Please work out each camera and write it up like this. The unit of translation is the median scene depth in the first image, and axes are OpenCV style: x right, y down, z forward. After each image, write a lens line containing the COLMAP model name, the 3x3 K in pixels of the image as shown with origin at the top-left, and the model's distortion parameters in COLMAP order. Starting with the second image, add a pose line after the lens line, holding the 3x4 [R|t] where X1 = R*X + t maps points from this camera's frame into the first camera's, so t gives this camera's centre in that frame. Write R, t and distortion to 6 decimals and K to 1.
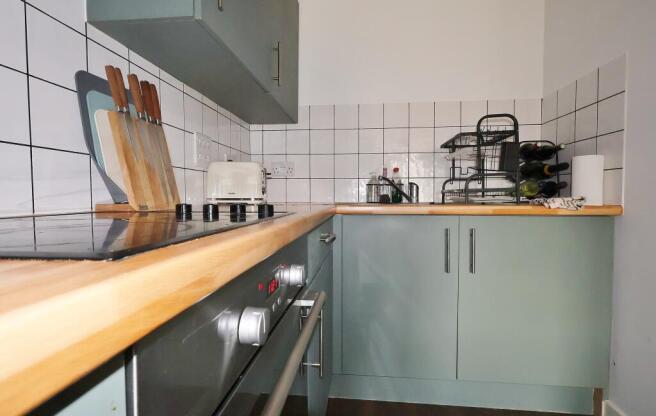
lens RADIAL K [[324.0, 0, 328.0], [0, 324.0, 208.0], [0, 0, 1]] dist [0.000457, 0.000174]
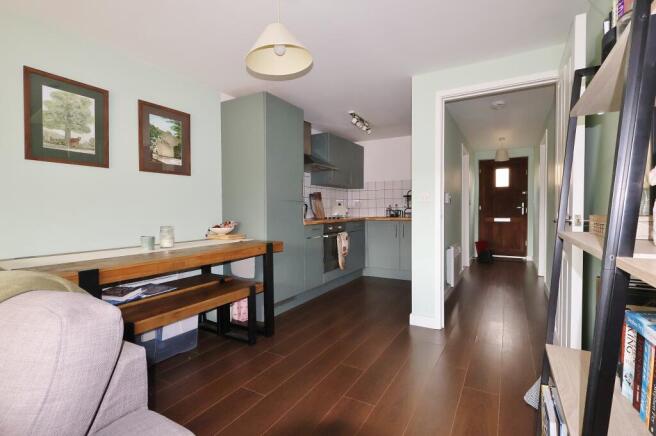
lens RADIAL K [[311.6, 0, 328.0], [0, 311.6, 218.0], [0, 0, 1]] dist [-0.001146, -0.000410]
pose [[0.913586, 0.001687, -0.406642, 0.989030], [-0.007548, 0.999889, -0.012810, 0.041723], [0.406576, 0.014772, 0.913498, -2.171565]]
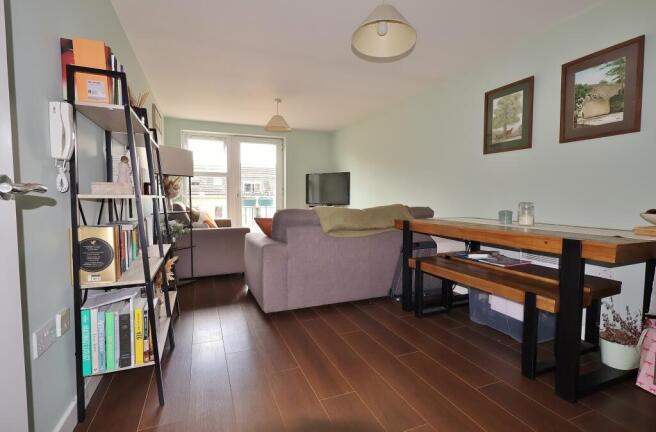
lens RADIAL K [[317.1, 0, 328.0], [0, 317.1, 216.0], [0, 0, 1]] dist [0.000446, -0.000252]
pose [[-0.880434, 0.023841, -0.473569, 1.146440], [-0.024198, 0.995175, 0.095088, 0.011758], [0.473550, 0.095178, -0.875609, -0.231731]]
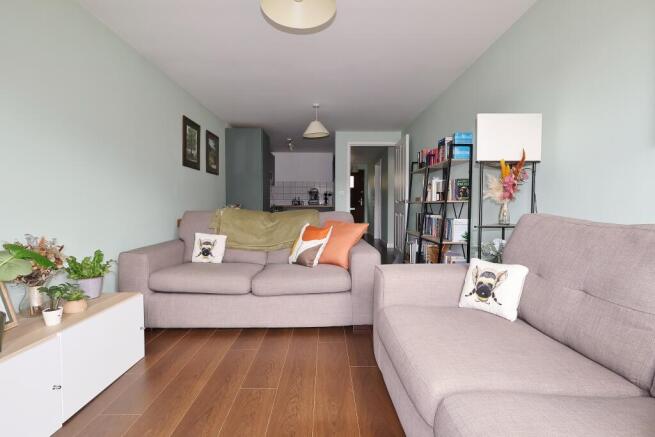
lens RADIAL K [[311.1, 0, 327.5], [0, 311.1, 218.5], [0, 0, 1]] dist [-0.001146, -0.000410]
pose [[0.993614, -0.006639, 0.112641, 0.166971], [0.006458, 0.999977, 0.001971, 0.189299], [-0.112651, -0.001231, 0.993634, -3.927967]]
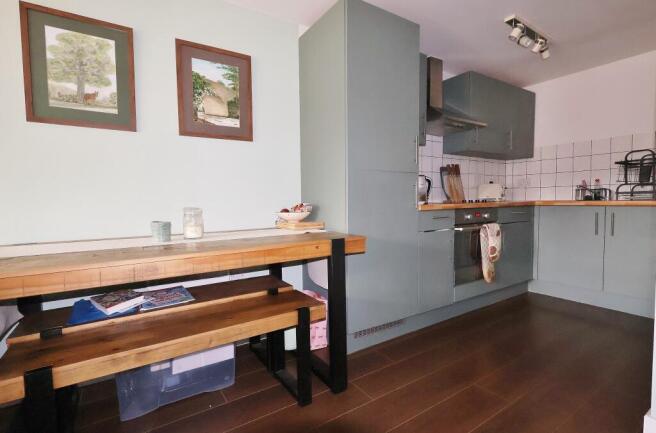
lens RADIAL K [[317.1, 0, 328.0], [0, 317.1, 216.5], [0, 0, 1]] dist [0.000446, -0.000252]
pose [[0.633417, 0.029888, -0.773233, 0.778762], [-0.016346, 0.999548, 0.025246, 0.062749], [0.773638, -0.003352, 0.633619, -1.424281]]
